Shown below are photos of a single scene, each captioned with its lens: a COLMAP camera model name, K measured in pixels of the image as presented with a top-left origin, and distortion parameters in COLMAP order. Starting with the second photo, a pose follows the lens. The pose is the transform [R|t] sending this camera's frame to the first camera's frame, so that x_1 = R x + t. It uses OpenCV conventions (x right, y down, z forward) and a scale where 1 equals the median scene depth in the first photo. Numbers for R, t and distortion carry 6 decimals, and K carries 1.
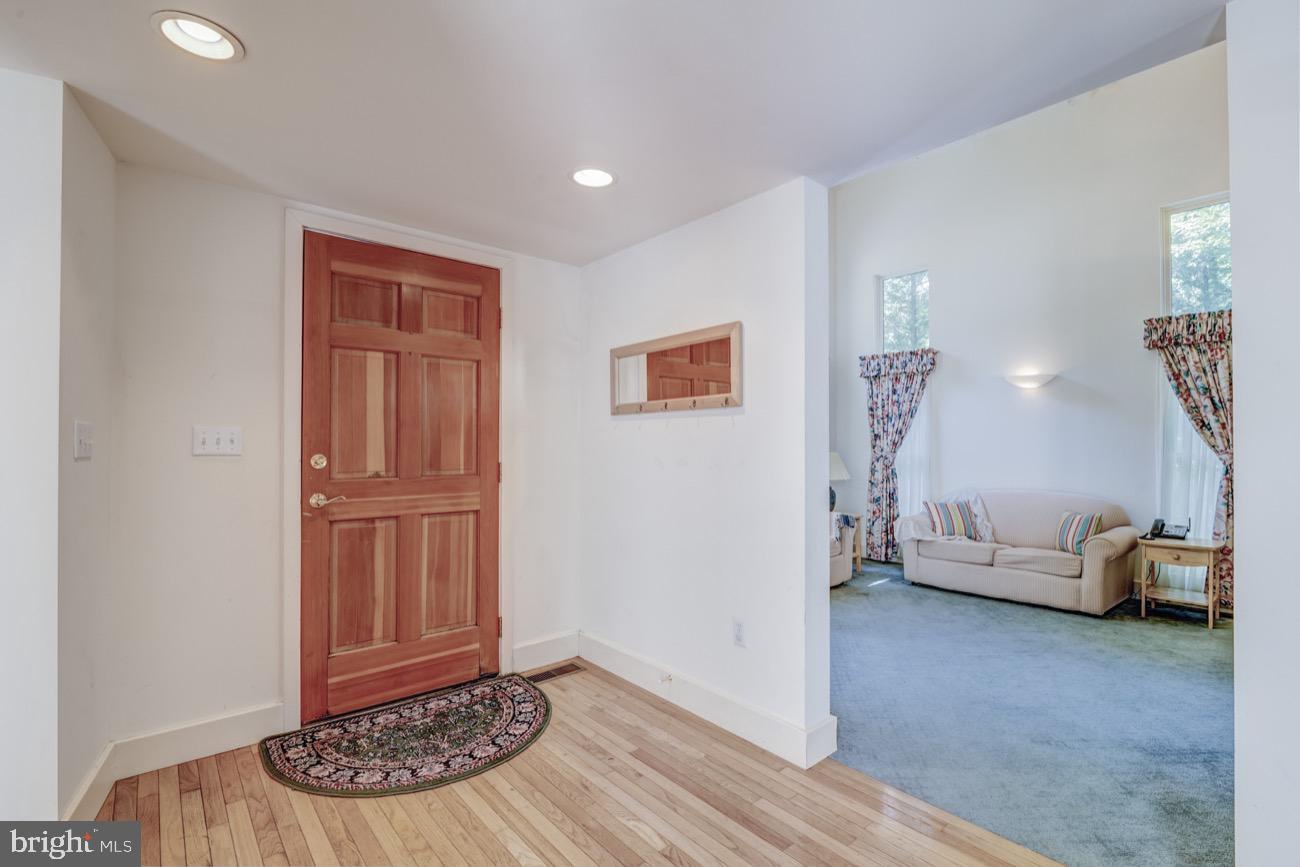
lens RADIAL K [[593.1, 0, 646.6], [0, 593.1, 437.6], [0, 0, 1]] dist [-0.012851, 0.001708]
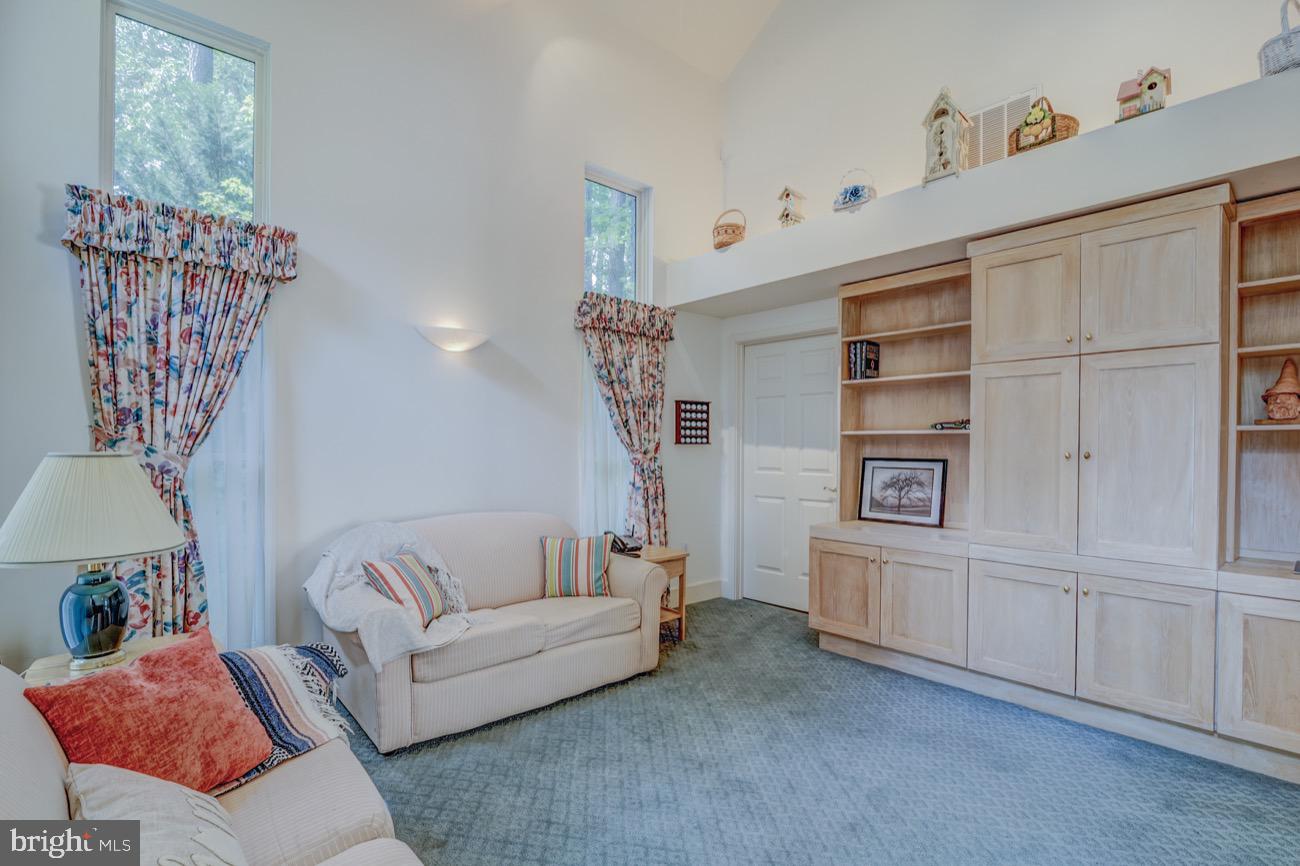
lens RADIAL K [[593.1, 0, 635.7], [0, 593.1, 456.7], [0, 0, 1]] dist [-0.012851, 0.001708]
pose [[0.003458, -0.016971, 0.999850, 0.014751], [-0.023042, 0.999589, 0.017046, 0.016047], [-0.999729, -0.023097, 0.003066, 0.942309]]
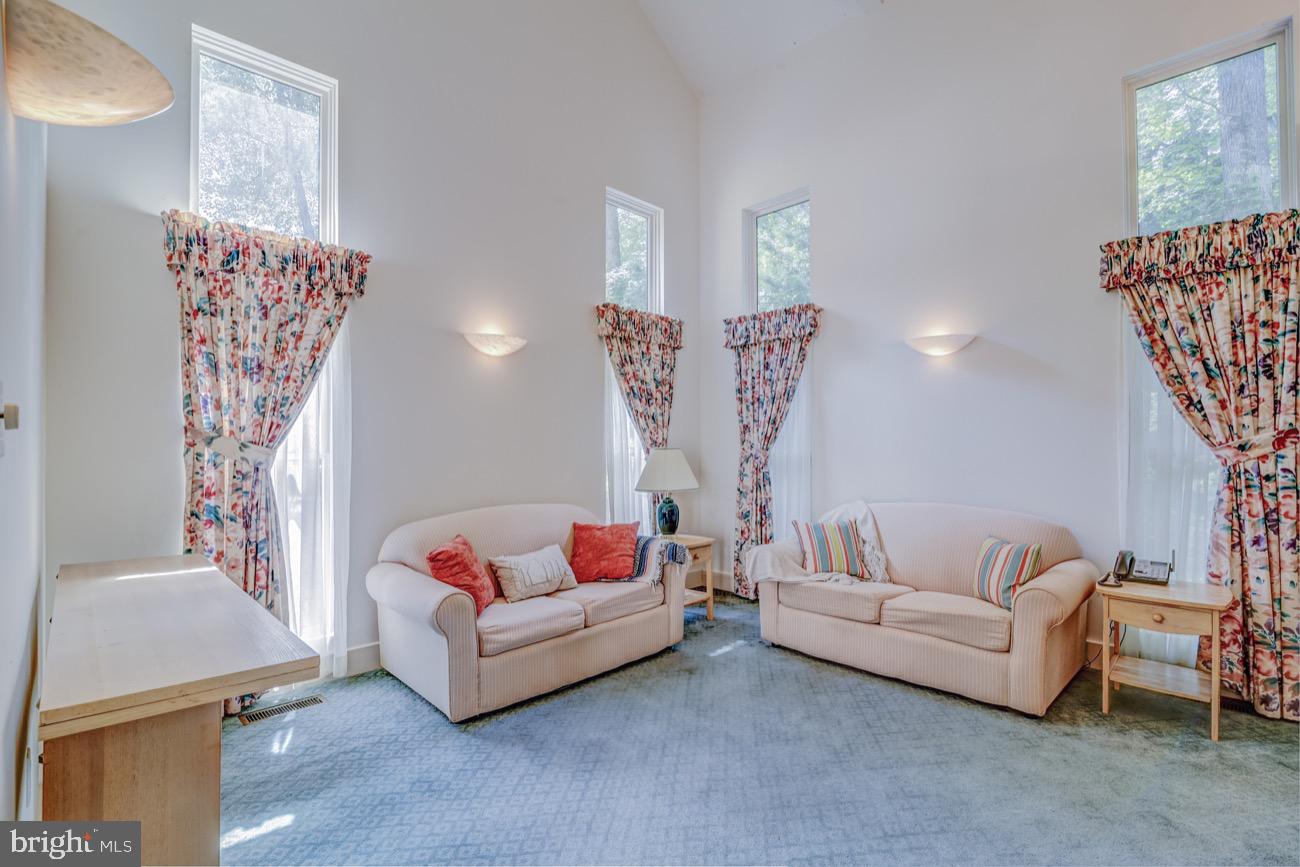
lens RADIAL K [[593.1, 0, 646.3], [0, 593.1, 438.4], [0, 0, 1]] dist [-0.012851, 0.001708]
pose [[0.997115, -0.007158, 0.075568, 0.296024], [0.006824, 0.999966, 0.004678, 0.009355], [-0.075598, -0.004149, 0.997130, 0.391205]]
